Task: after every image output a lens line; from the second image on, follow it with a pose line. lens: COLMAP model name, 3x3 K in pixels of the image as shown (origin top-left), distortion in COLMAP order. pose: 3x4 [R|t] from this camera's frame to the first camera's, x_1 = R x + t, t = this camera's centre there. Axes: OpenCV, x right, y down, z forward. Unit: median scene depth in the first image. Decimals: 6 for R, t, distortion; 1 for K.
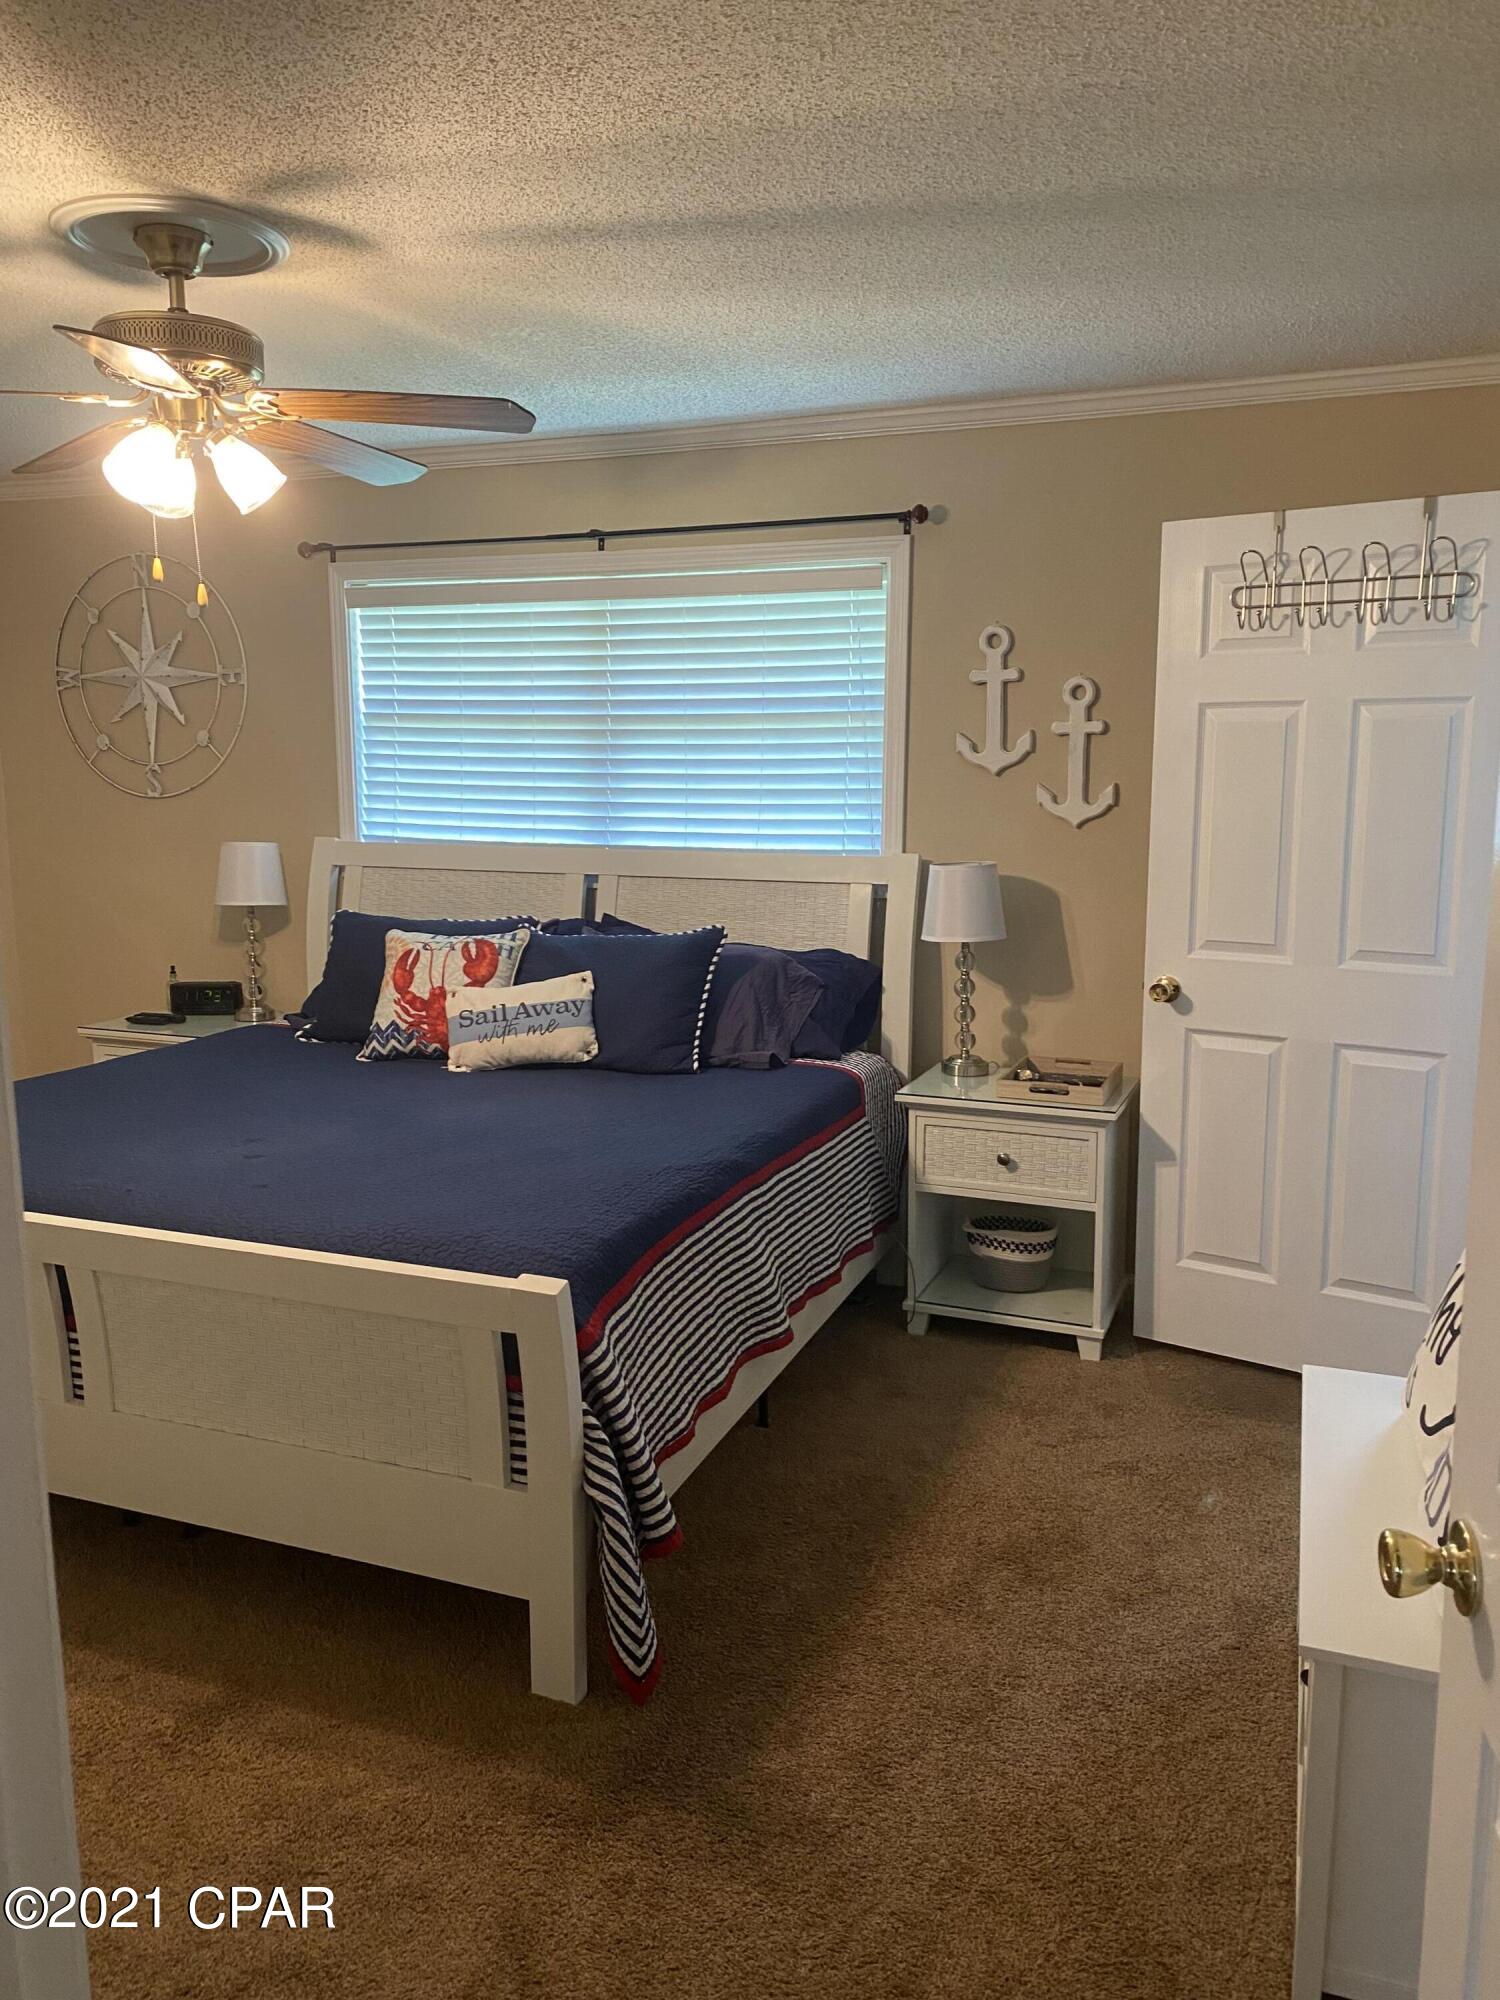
lens RADIAL K [[1543.7, 0, 748.2], [0, 1543.7, 999.7], [0, 0, 1]] dist [0.032915, -0.033138]
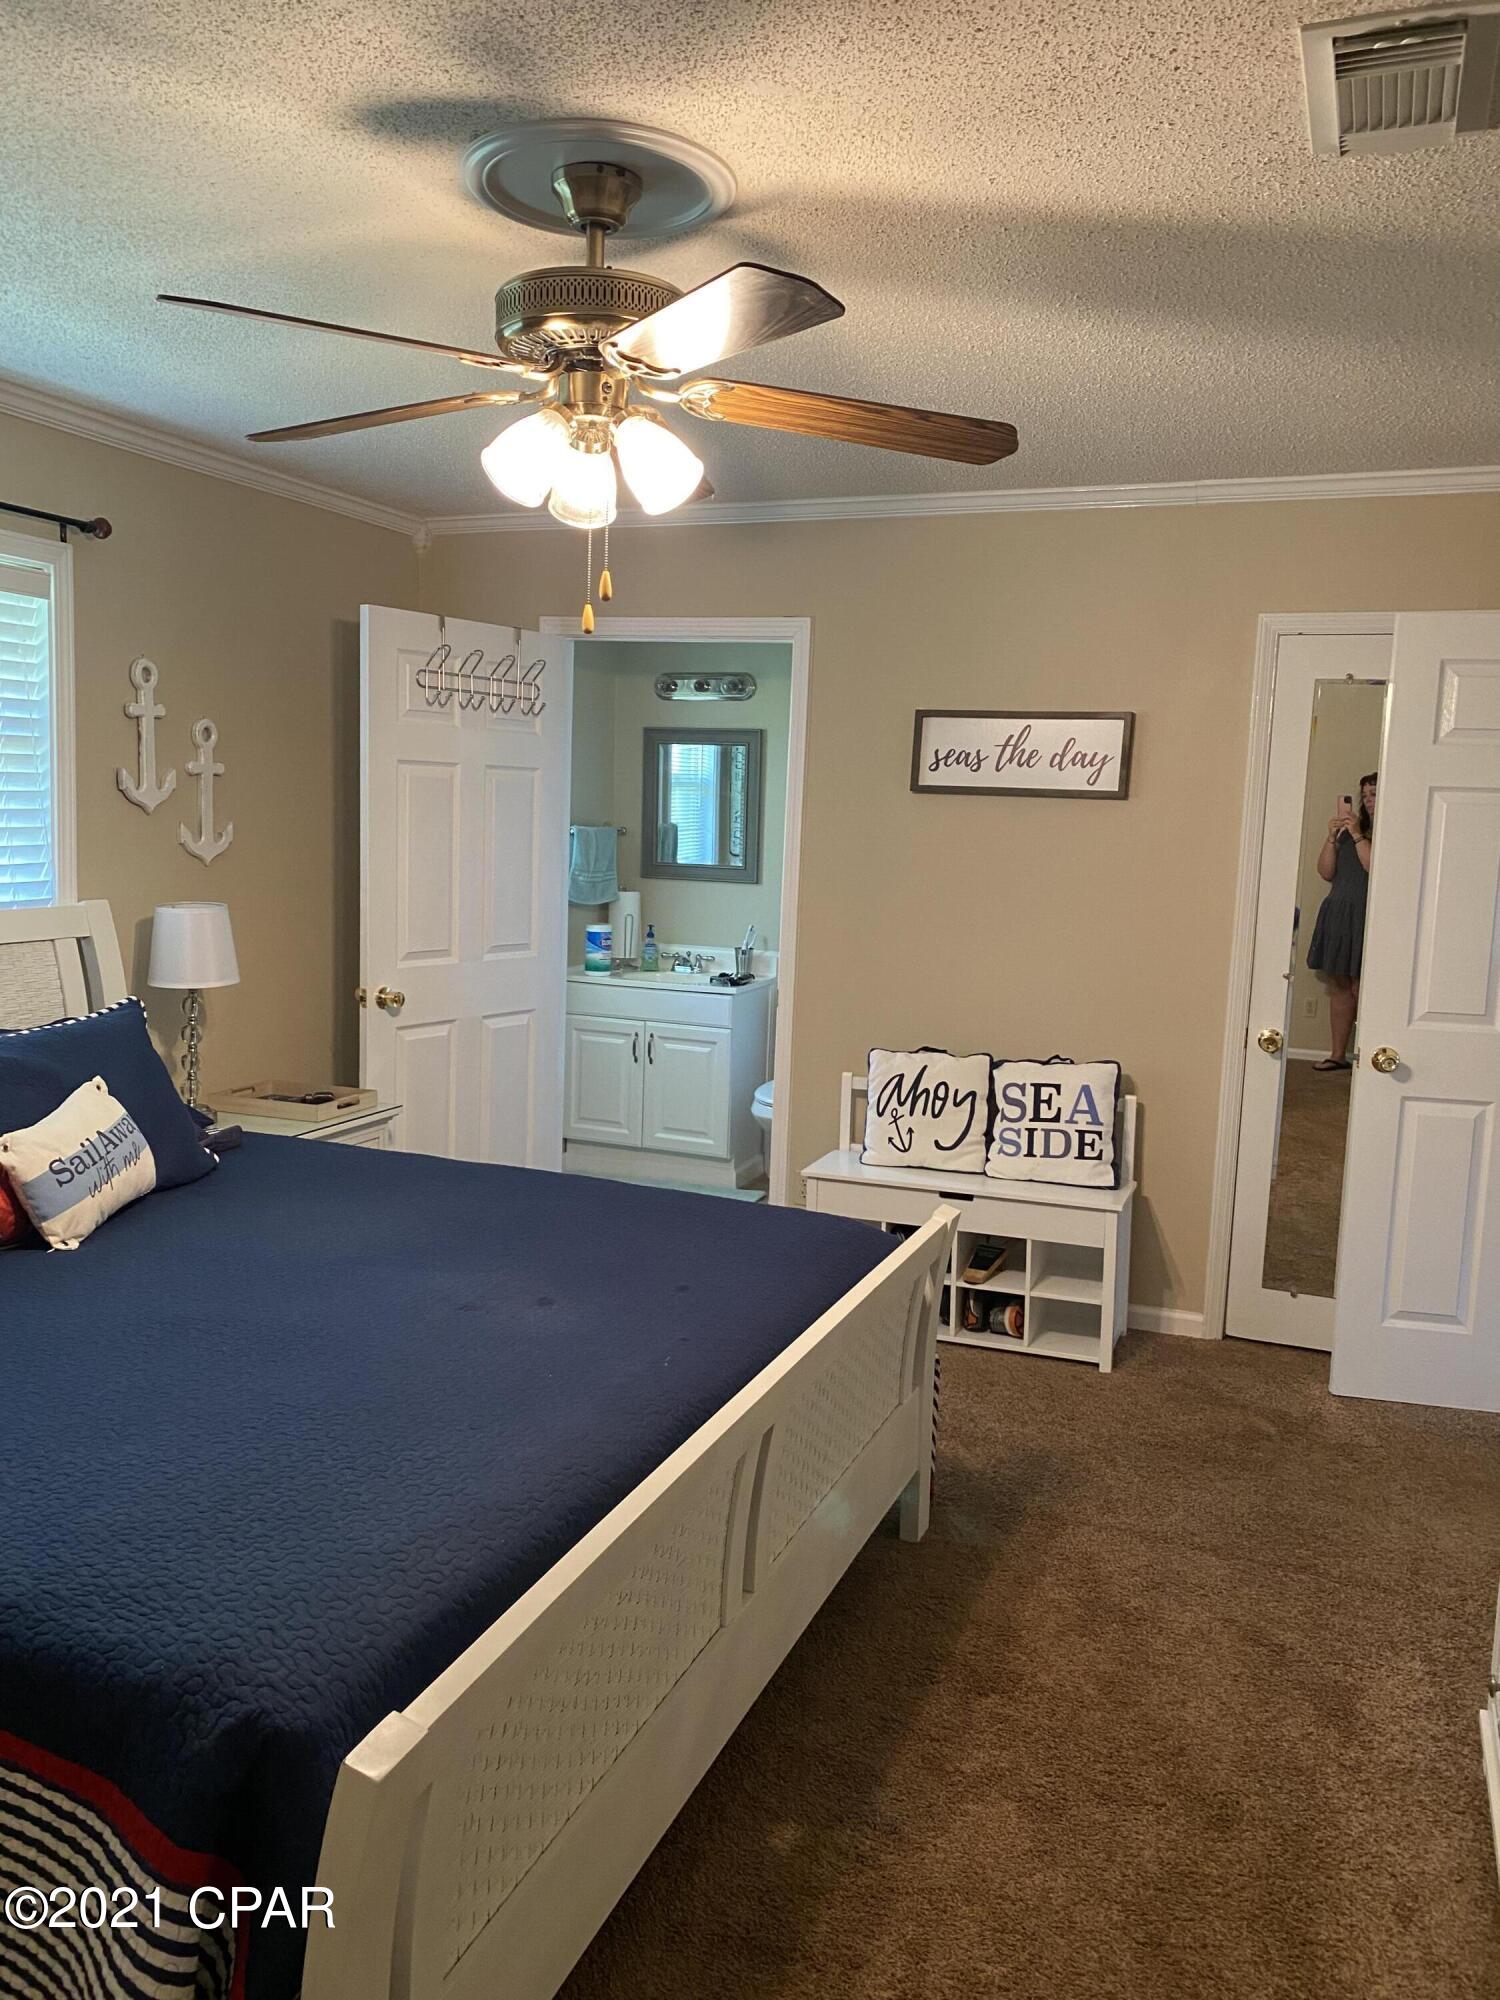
lens RADIAL K [[1543.7, 0, 747.8], [0, 1543.7, 1003.0], [0, 0, 1]] dist [0.032915, -0.033138]
pose [[-0.005368, -0.126040, 0.992011, -0.914909], [0.121286, 0.984619, 0.125757, -0.119120], [-0.992603, 0.120992, 0.010001, 0.718764]]
